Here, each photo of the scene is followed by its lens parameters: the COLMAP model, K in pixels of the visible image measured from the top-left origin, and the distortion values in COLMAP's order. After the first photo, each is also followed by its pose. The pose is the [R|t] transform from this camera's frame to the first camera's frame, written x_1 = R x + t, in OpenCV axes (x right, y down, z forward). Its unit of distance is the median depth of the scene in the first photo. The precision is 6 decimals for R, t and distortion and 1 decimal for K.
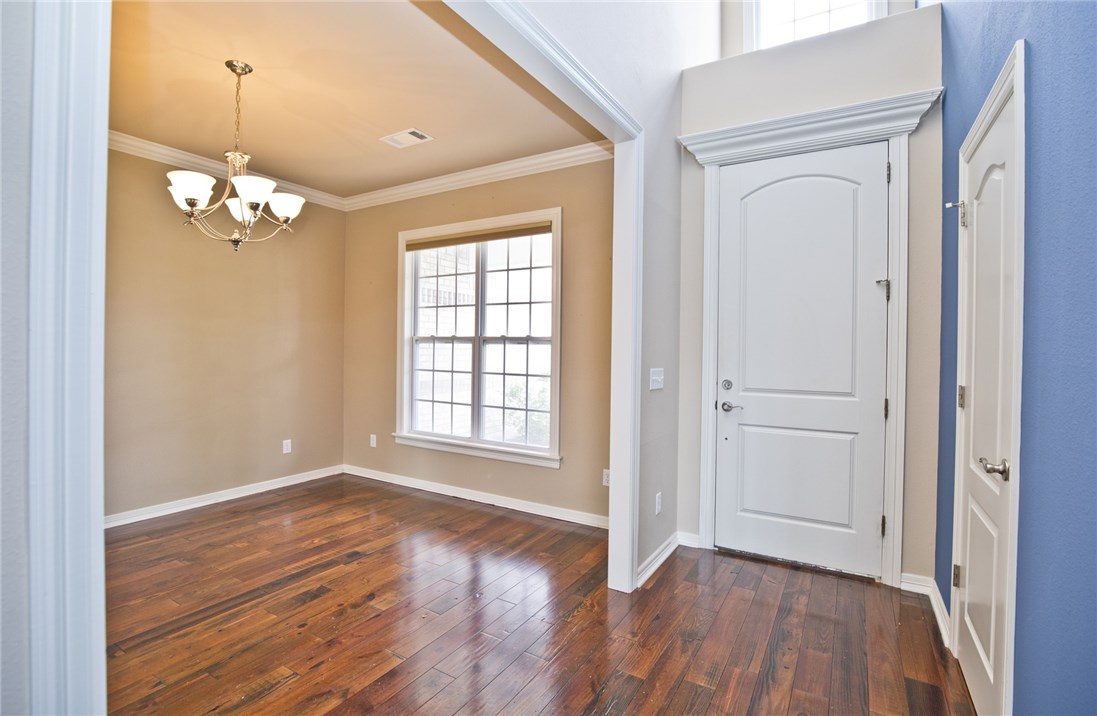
lens RADIAL K [[506.0, 0, 554.8], [0, 506.0, 350.6], [0, 0, 1]] dist [-0.032624, 0.005407]
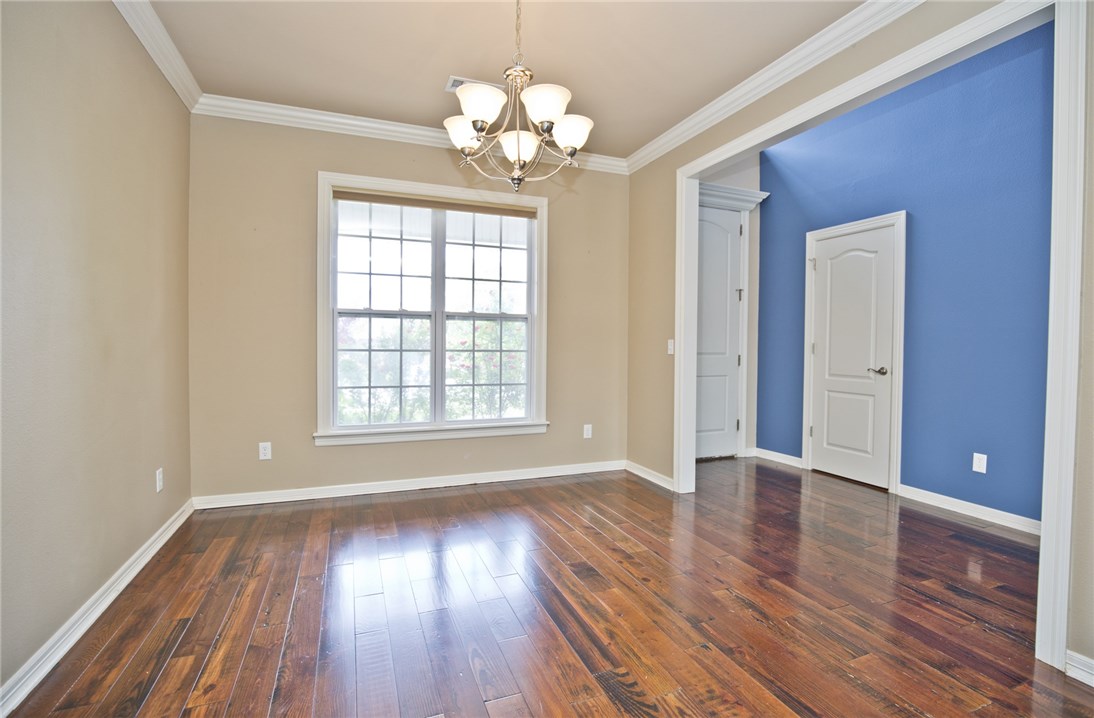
lens RADIAL K [[507.5, 0, 549.5], [0, 507.5, 351.2], [0, 0, 1]] dist [-0.028448, 0.005735]
pose [[0.607115, -0.021922, 0.794311, -0.785711], [0.002910, 0.999674, 0.025365, 0.022136], [-0.794609, -0.013088, 0.606981, 0.278637]]
